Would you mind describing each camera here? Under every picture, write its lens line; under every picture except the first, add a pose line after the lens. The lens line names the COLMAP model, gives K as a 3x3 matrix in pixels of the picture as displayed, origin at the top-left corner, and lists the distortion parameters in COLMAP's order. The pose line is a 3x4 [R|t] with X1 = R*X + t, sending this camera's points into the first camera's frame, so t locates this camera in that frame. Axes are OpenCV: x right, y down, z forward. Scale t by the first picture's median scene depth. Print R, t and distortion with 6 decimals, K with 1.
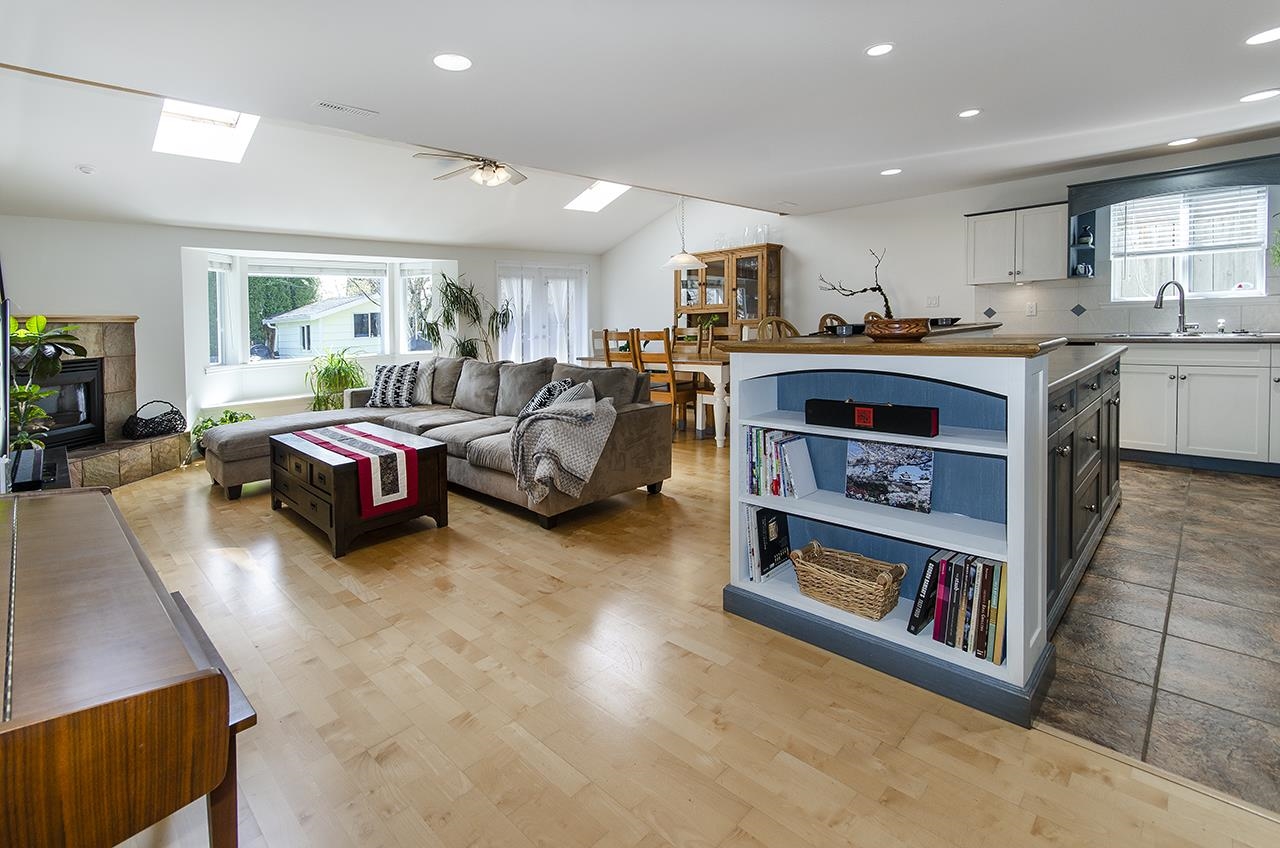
lens RADIAL K [[582.0, 0, 640.0], [0, 582.0, 424.0], [0, 0, 1]] dist [0.000409, -0.000775]
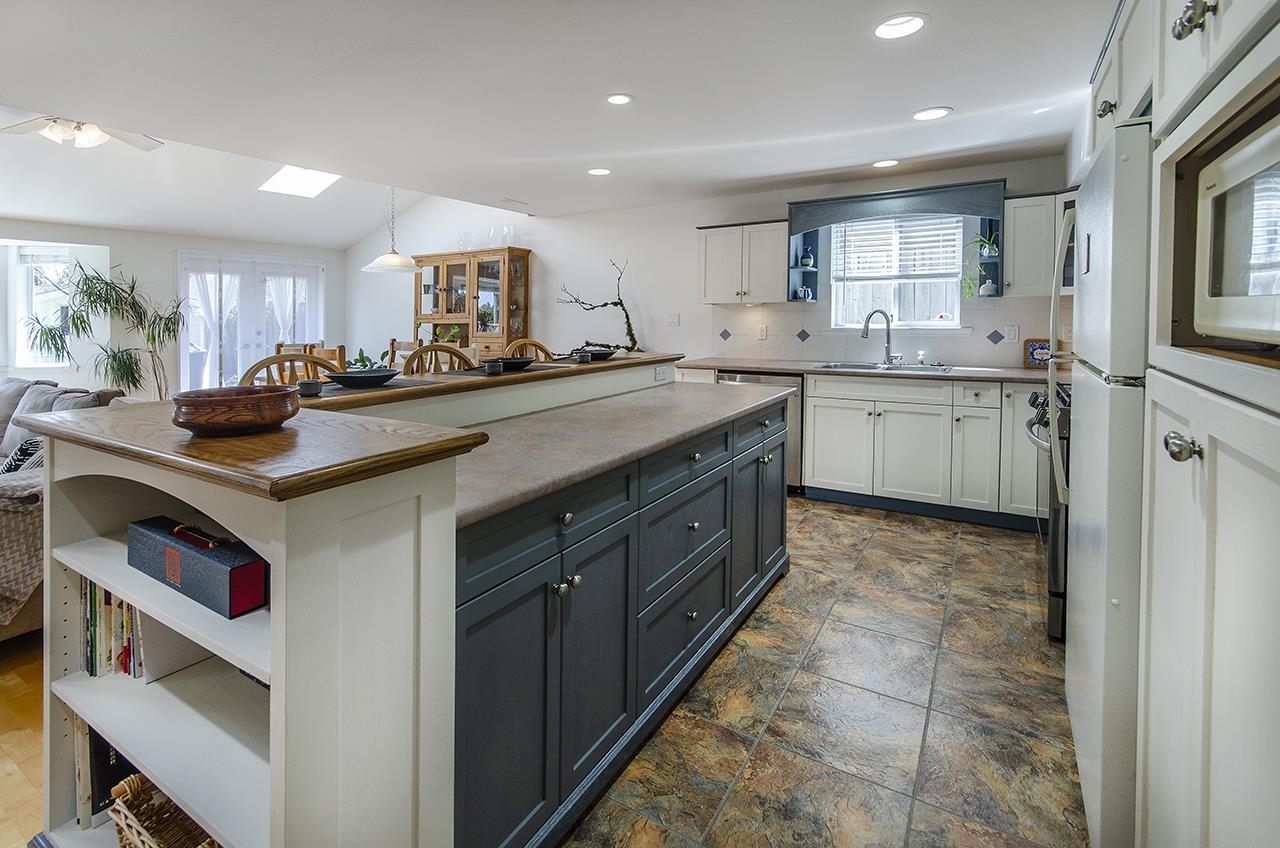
lens RADIAL K [[580.3, 0, 607.1], [0, 580.3, 436.2], [0, 0, 1]] dist [-0.003056, -0.000016]
pose [[0.979146, -0.011288, 0.202846, 0.250839], [0.007202, 0.999756, 0.020871, -0.054013], [-0.203032, -0.018975, 0.978988, 0.136413]]
